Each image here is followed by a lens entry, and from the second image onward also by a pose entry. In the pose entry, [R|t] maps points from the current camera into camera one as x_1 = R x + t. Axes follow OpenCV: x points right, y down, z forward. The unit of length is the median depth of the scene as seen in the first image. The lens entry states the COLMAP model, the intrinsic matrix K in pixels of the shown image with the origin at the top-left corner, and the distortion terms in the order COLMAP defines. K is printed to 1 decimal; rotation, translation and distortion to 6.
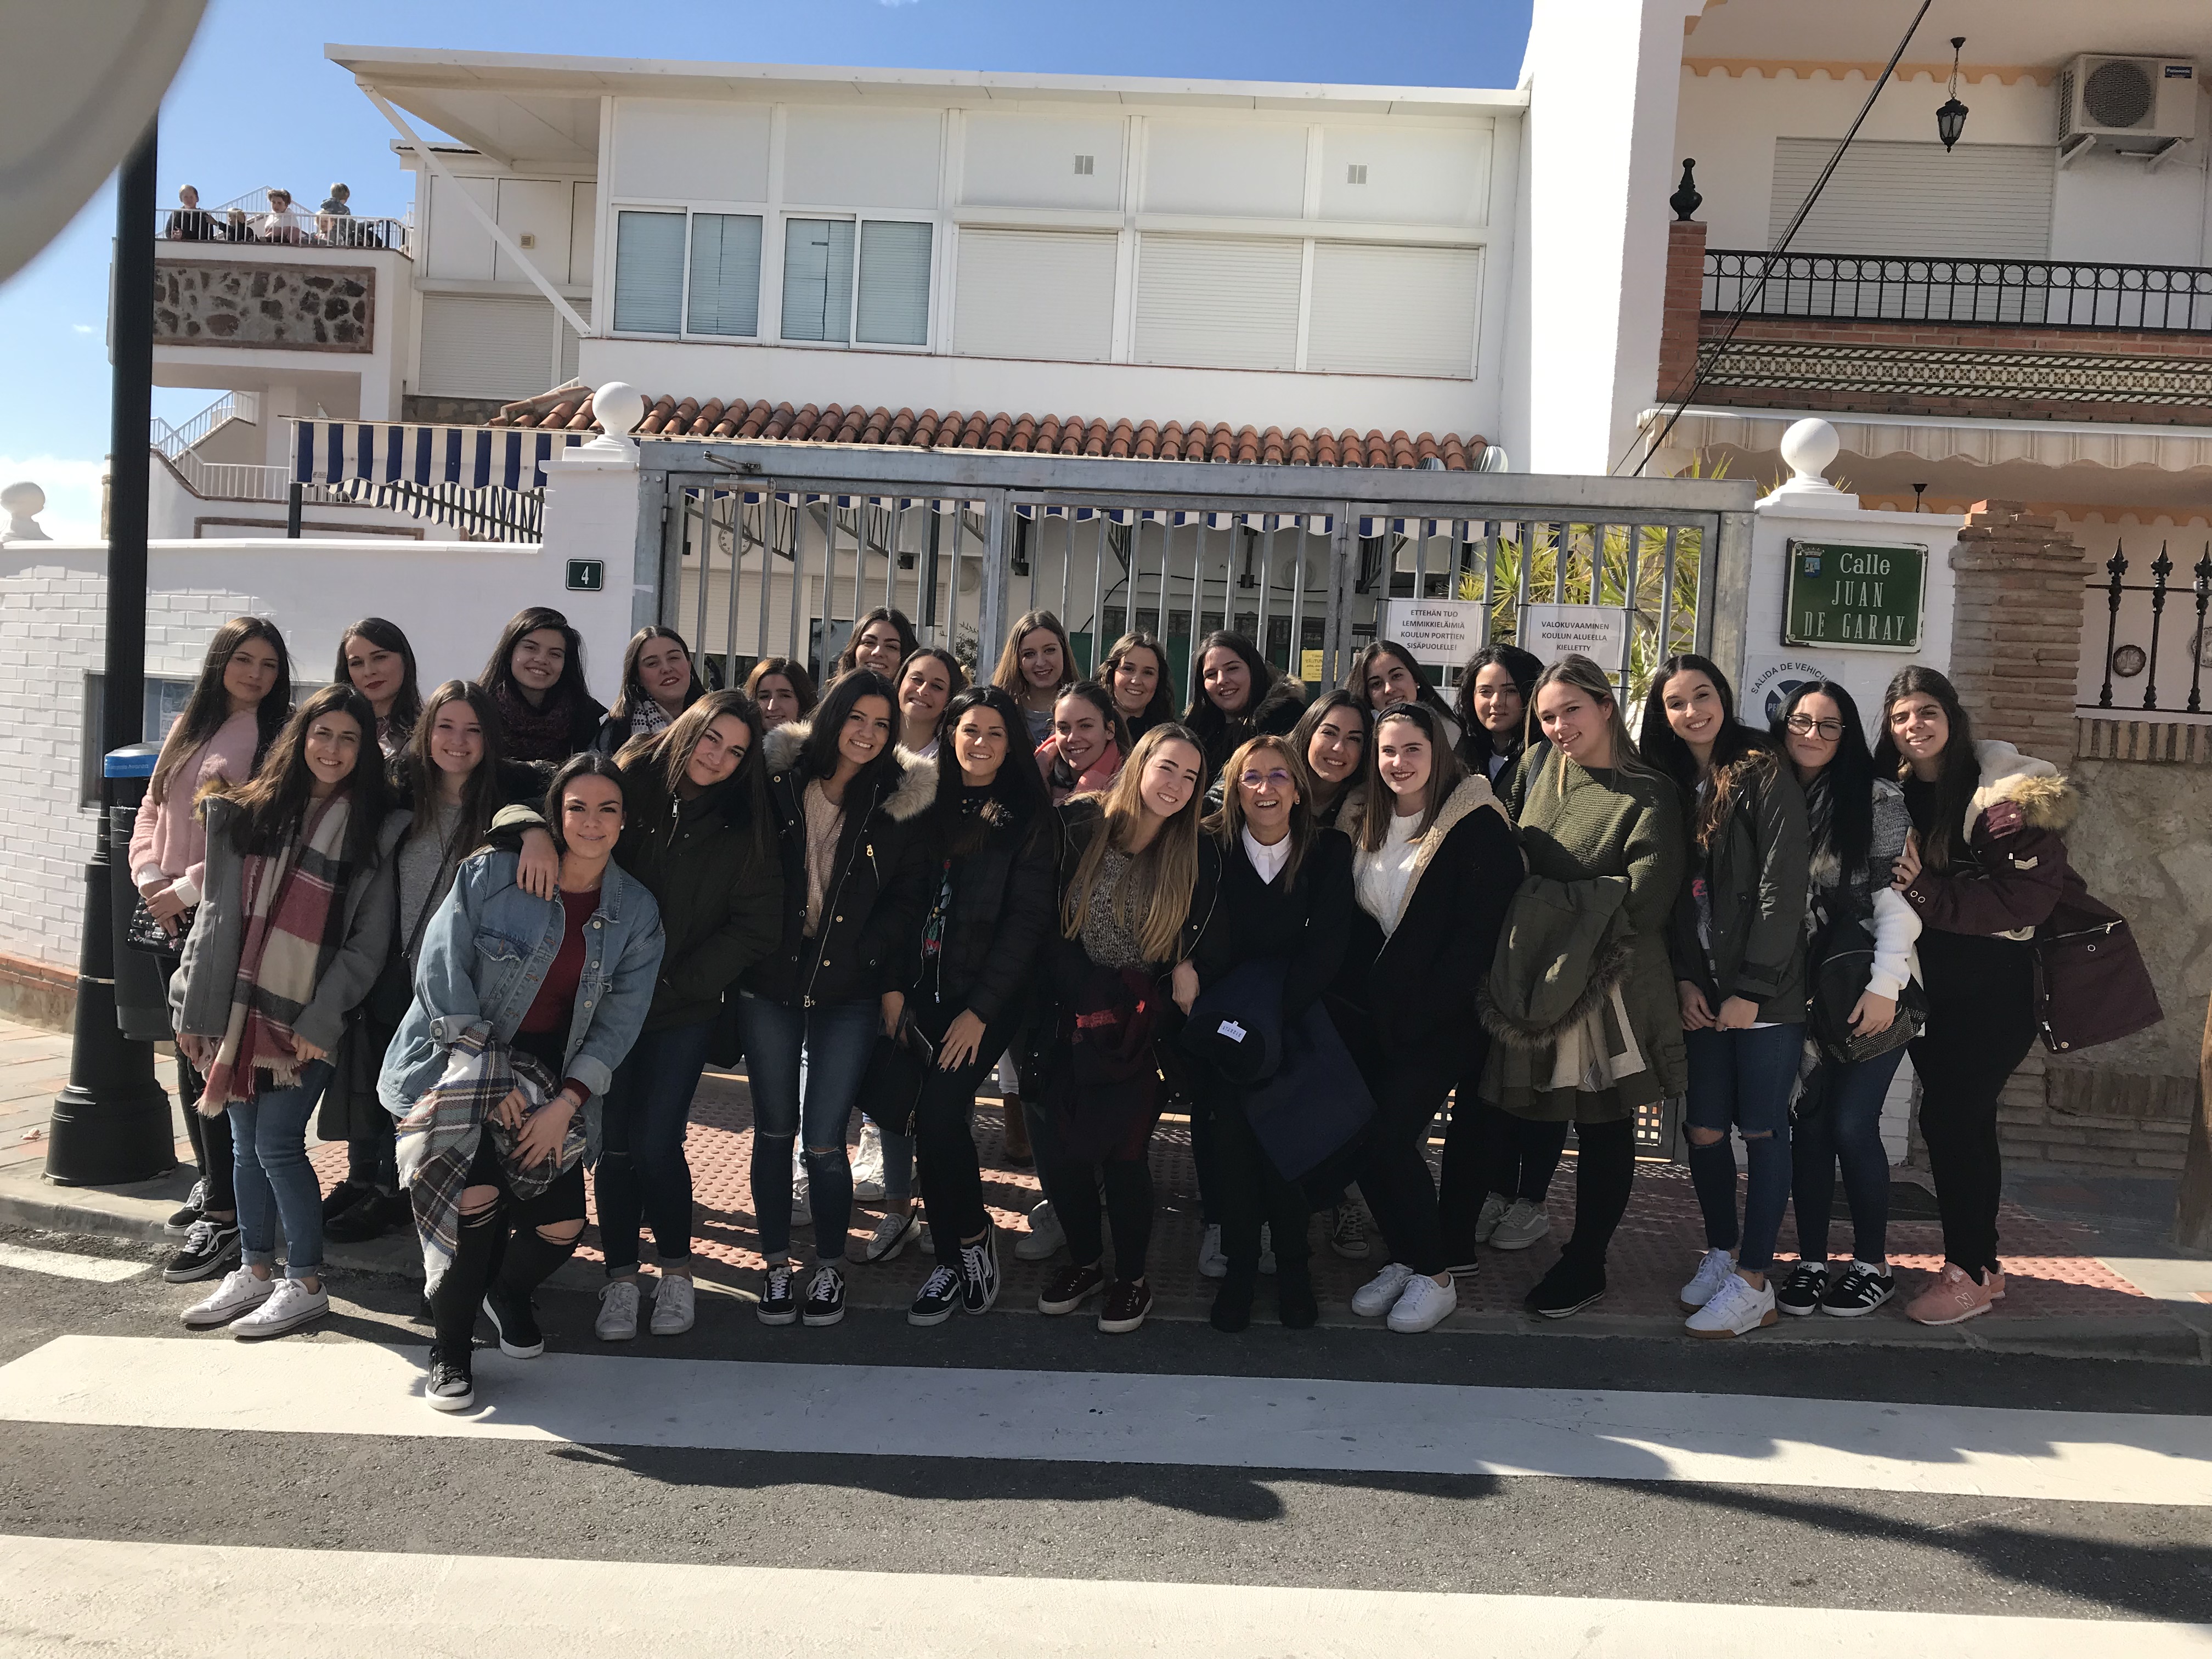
lens RADIAL K [[1777.9, 0, 1106.0], [0, 1777.9, 829.5], [0, 0, 1]] dist [0.047392, -0.042546]
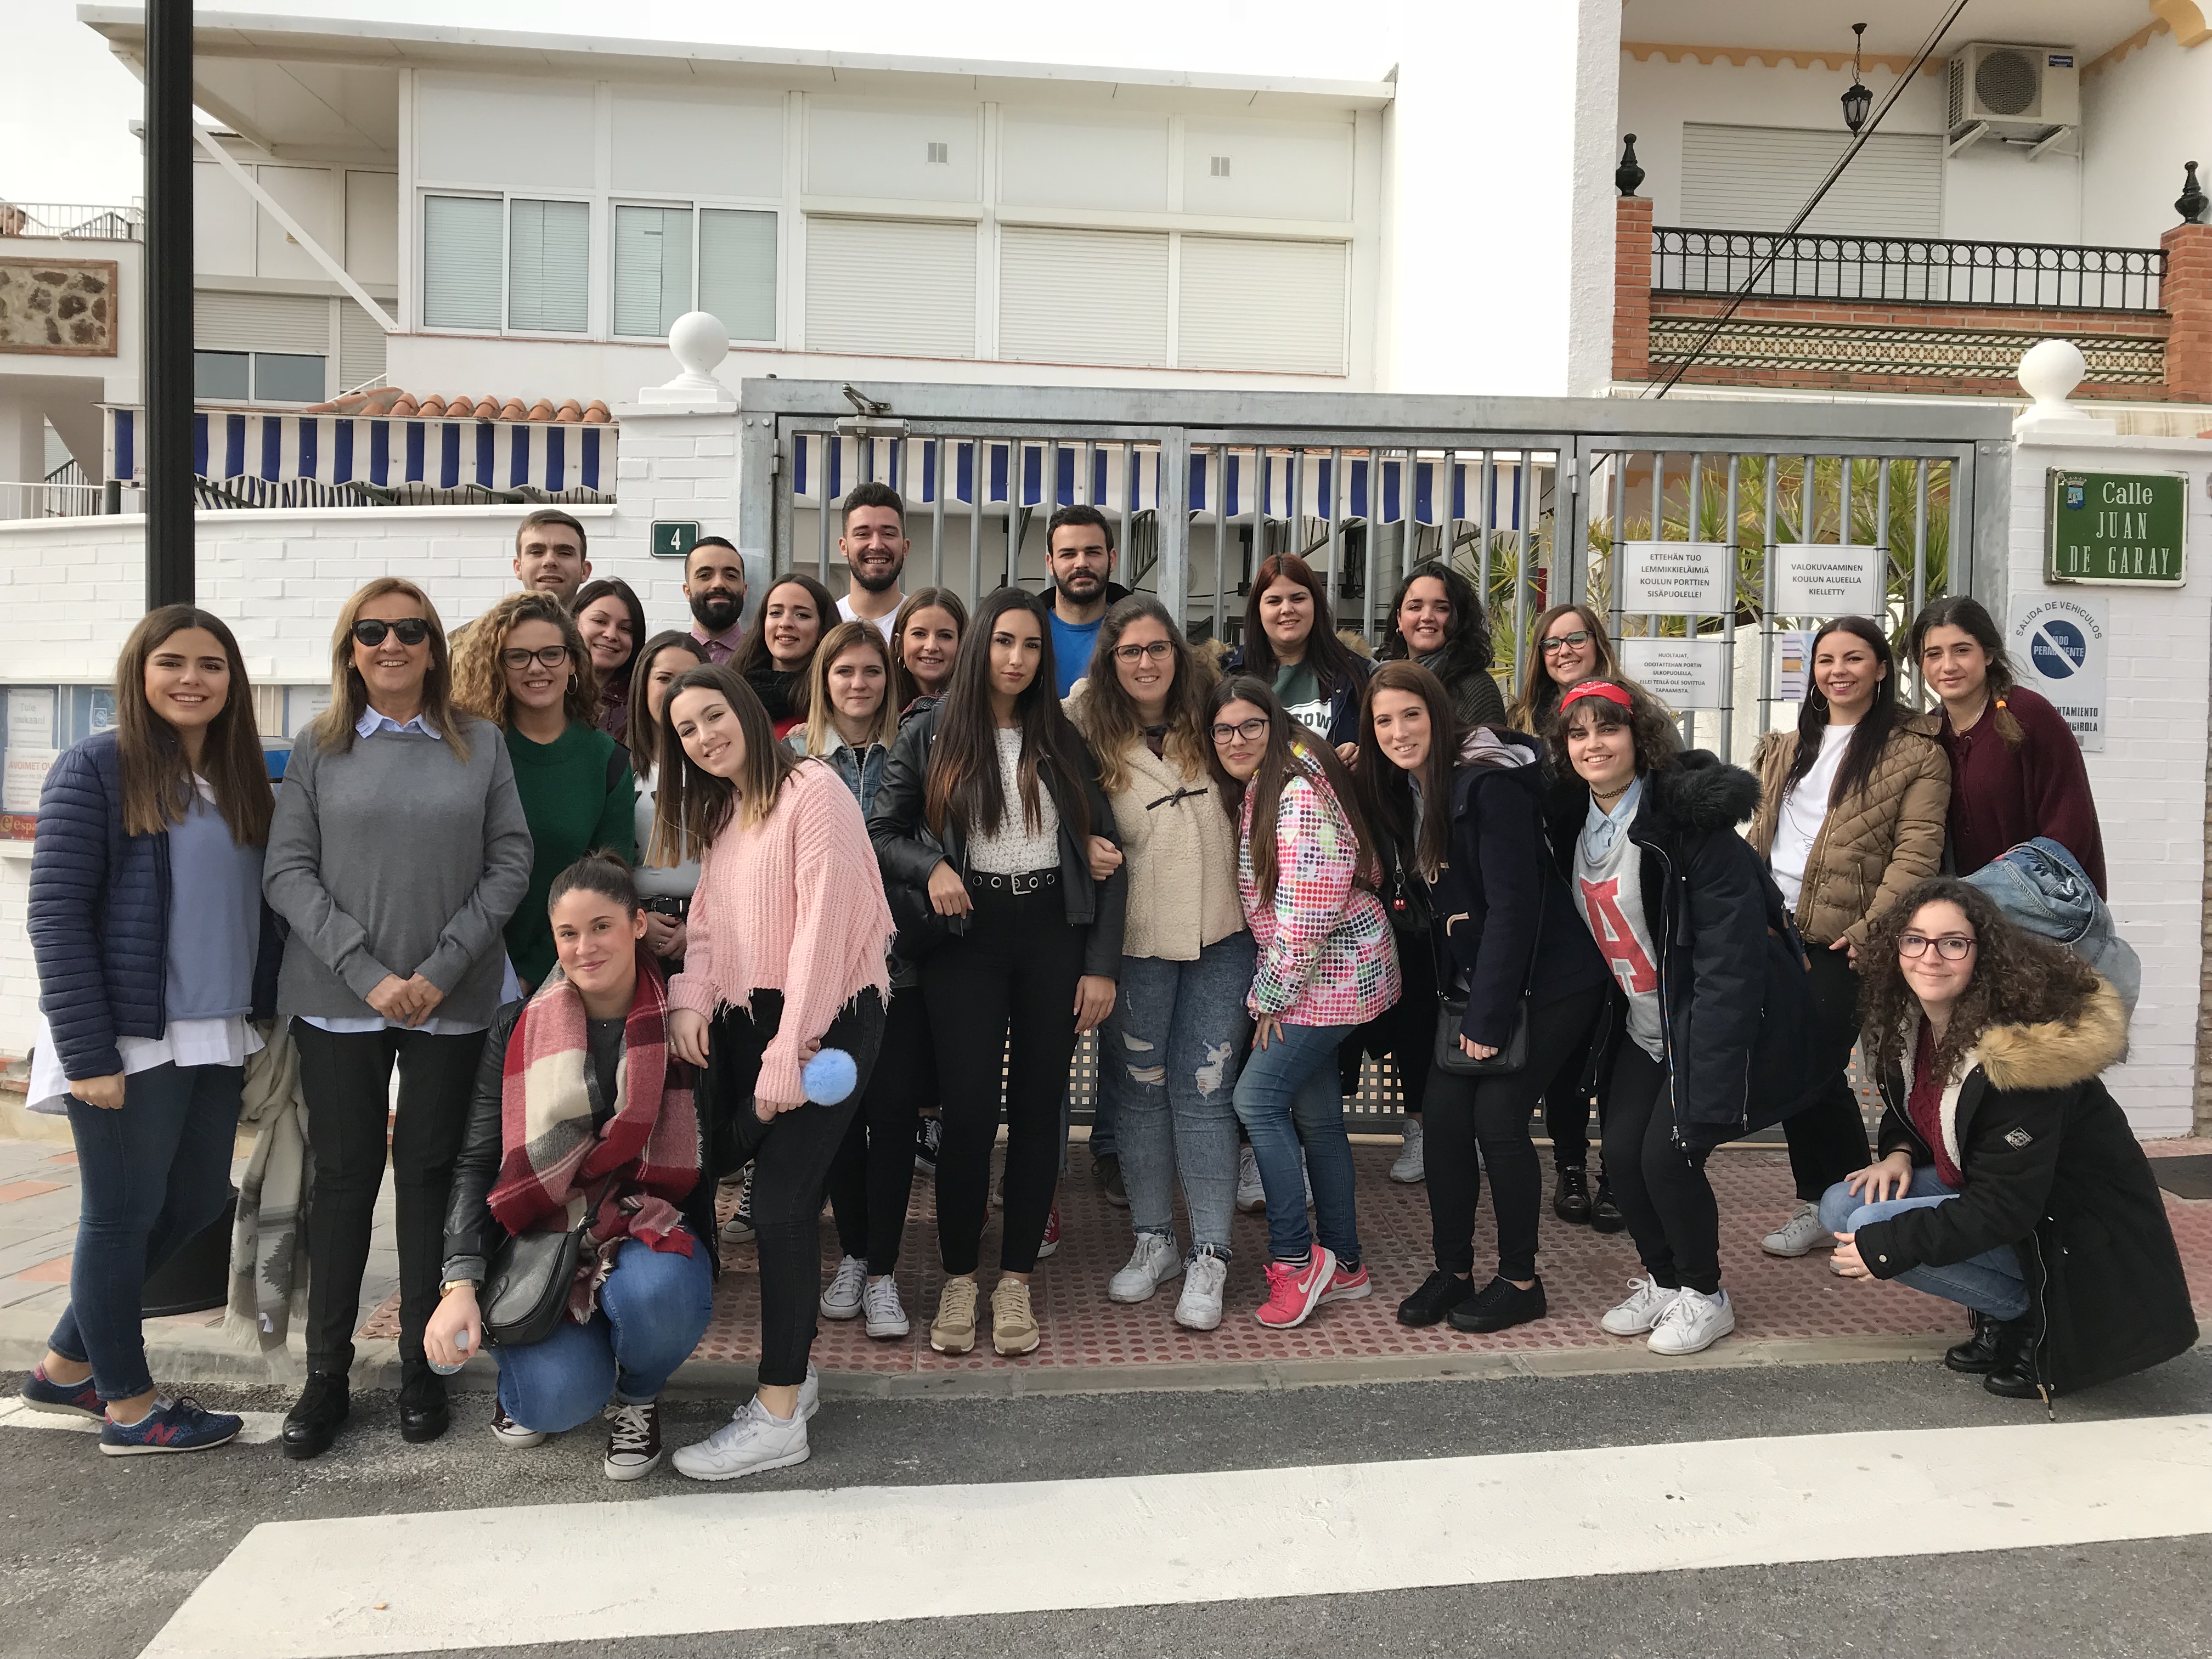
lens RADIAL K [[1805.2, 0, 1108.1], [0, 1805.2, 808.8], [0, 0, 1]] dist [0.031129, -0.009525]
pose [[0.988322, -0.039192, 0.147256, -0.117323], [0.043536, 0.998703, -0.026390, 0.008251], [-0.146030, 0.032493, 0.988746, 0.070921]]
